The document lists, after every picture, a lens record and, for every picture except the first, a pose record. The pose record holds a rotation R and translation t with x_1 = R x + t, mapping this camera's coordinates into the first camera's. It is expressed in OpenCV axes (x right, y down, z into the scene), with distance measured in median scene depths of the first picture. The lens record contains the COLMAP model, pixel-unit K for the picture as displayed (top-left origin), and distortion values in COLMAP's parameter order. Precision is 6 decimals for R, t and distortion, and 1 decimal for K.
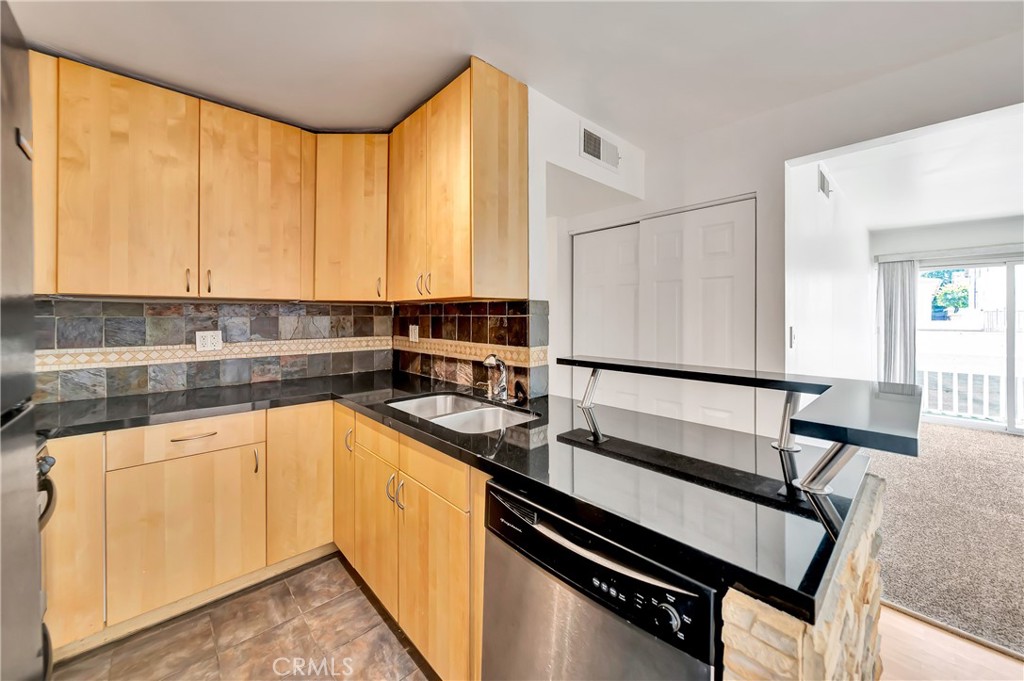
lens RADIAL K [[382.5, 0, 526.7], [0, 382.5, 315.3], [0, 0, 1]] dist [0.000877, 0.000053]
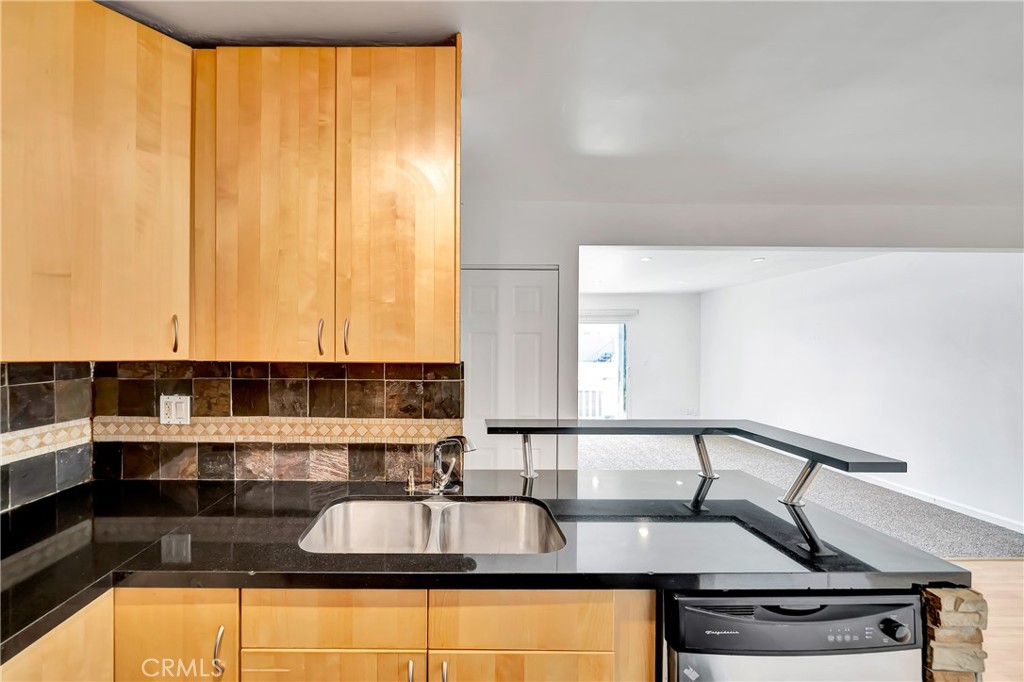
lens RADIAL K [[395.7, 0, 452.3], [0, 395.7, 344.9], [0, 0, 1]] dist [-0.000185, -0.000142]
pose [[0.687928, 0.006086, 0.725753, -0.518258], [-0.010121, 0.999948, 0.001207, -0.062684], [-0.725708, -0.008176, 0.687954, 0.355782]]
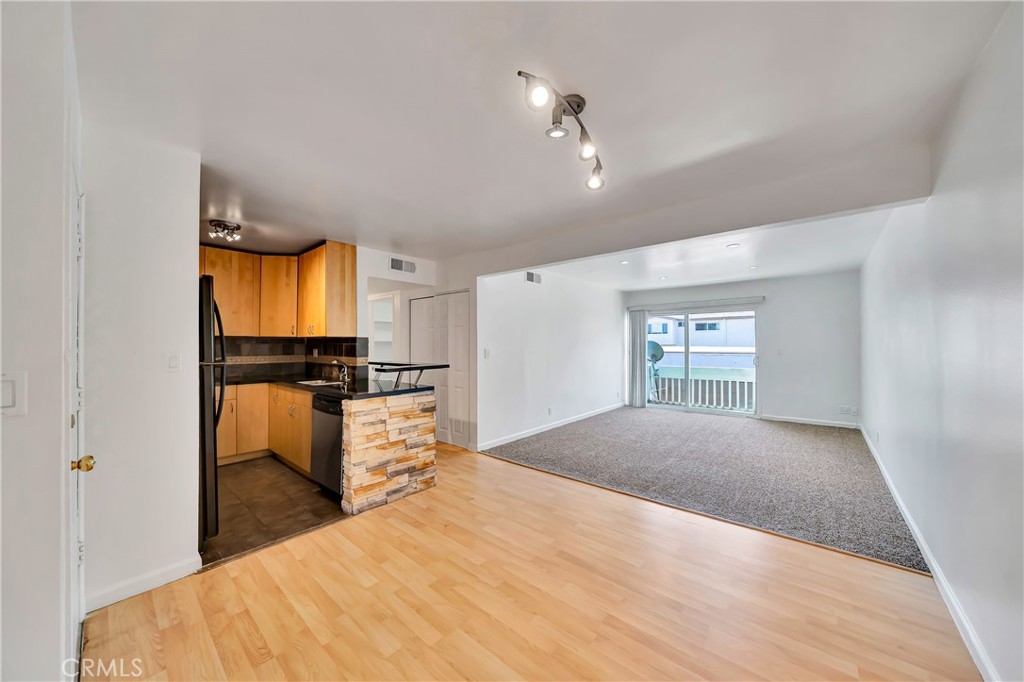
lens RADIAL K [[355.4, 0, 512.0], [0, 355.4, 341.0], [0, 0, 1]] dist [-0.001342, -0.000048]
pose [[0.995289, -0.000637, 0.096953, 0.609831], [0.001132, 0.999987, -0.005052, -0.003850], [-0.096948, 0.005138, 0.995276, -1.032406]]
